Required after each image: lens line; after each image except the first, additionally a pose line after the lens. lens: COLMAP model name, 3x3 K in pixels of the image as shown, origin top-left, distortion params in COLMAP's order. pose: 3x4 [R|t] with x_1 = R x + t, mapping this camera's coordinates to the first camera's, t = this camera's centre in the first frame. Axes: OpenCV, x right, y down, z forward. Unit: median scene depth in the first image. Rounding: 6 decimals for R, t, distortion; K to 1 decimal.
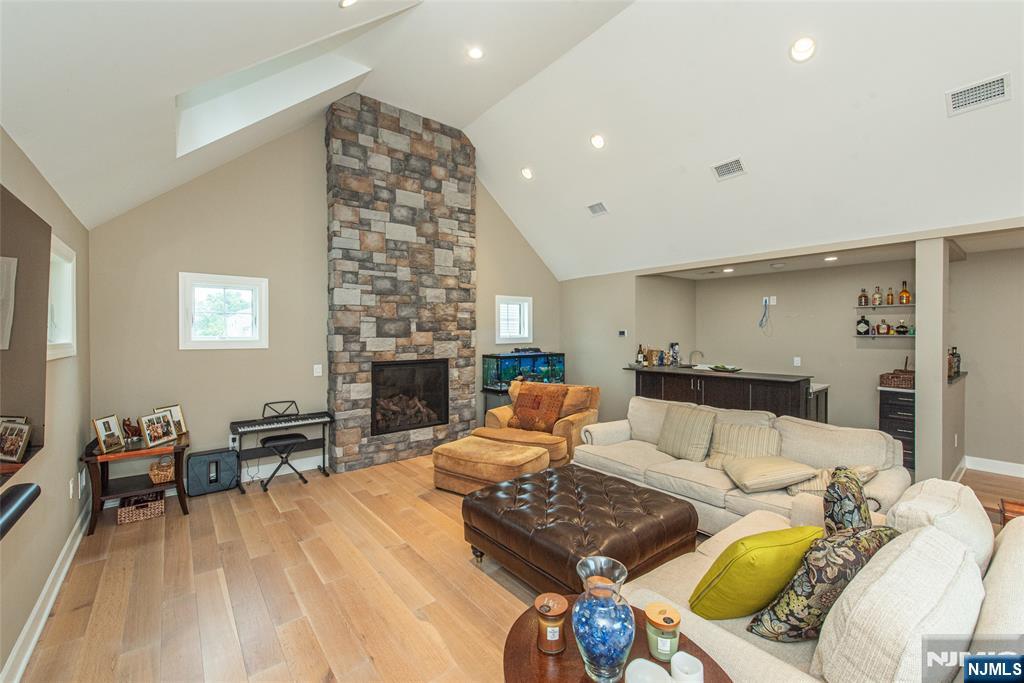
lens RADIAL K [[405.7, 0, 506.6], [0, 405.7, 338.2], [0, 0, 1]] dist [-0.000753, -0.000326]
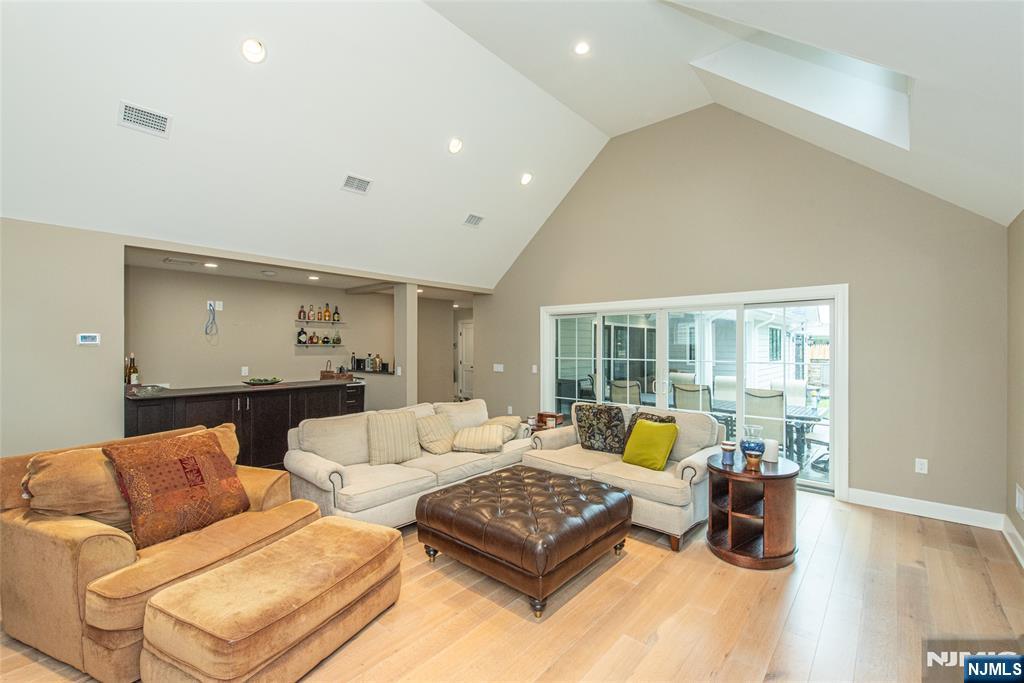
lens RADIAL K [[432.8, 0, 510.5], [0, 432.8, 346.6], [0, 0, 1]] dist [0.001573, 0.000146]
pose [[-0.164194, -0.001087, 0.986428, -0.475009], [0.006193, 0.999979, 0.002133, 0.000263], [-0.986409, 0.006459, -0.164183, 0.614549]]
